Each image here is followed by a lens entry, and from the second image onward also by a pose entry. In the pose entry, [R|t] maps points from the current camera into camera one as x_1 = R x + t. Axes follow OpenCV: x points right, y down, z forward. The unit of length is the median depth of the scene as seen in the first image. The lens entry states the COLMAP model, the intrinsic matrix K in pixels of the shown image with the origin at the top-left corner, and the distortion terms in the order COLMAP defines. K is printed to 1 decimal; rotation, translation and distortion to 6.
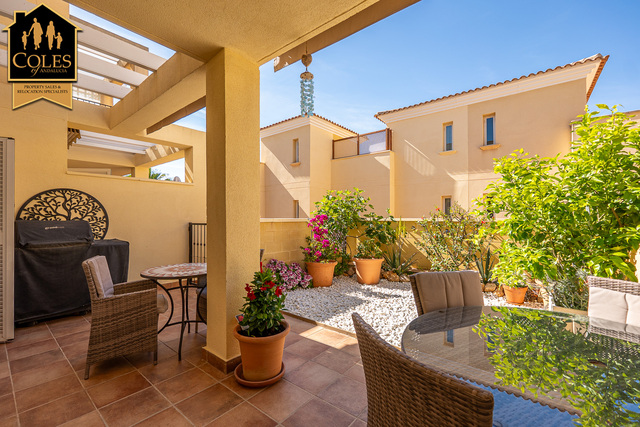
lens RADIAL K [[272.5, 0, 317.1], [0, 272.5, 216.8], [0, 0, 1]] dist [-0.009343, -0.000070]
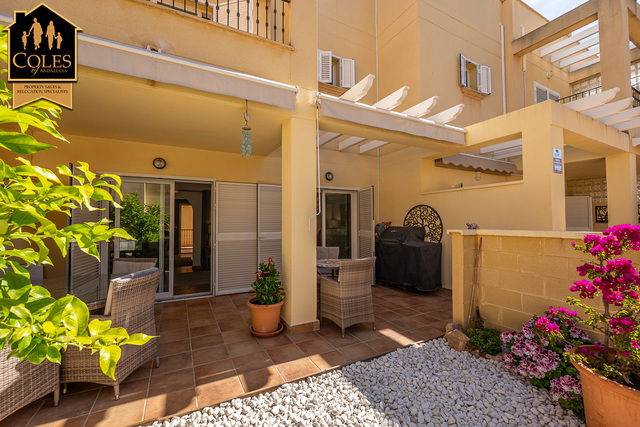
lens RADIAL K [[272.5, 0, 323.3], [0, 272.5, 216.6], [0, 0, 1]] dist [-0.009343, -0.000070]
pose [[-0.381438, -0.013996, -0.924289, 0.572749], [0.007847, 0.999800, -0.018378, -0.017023], [0.924361, -0.014263, -0.381252, 0.991906]]
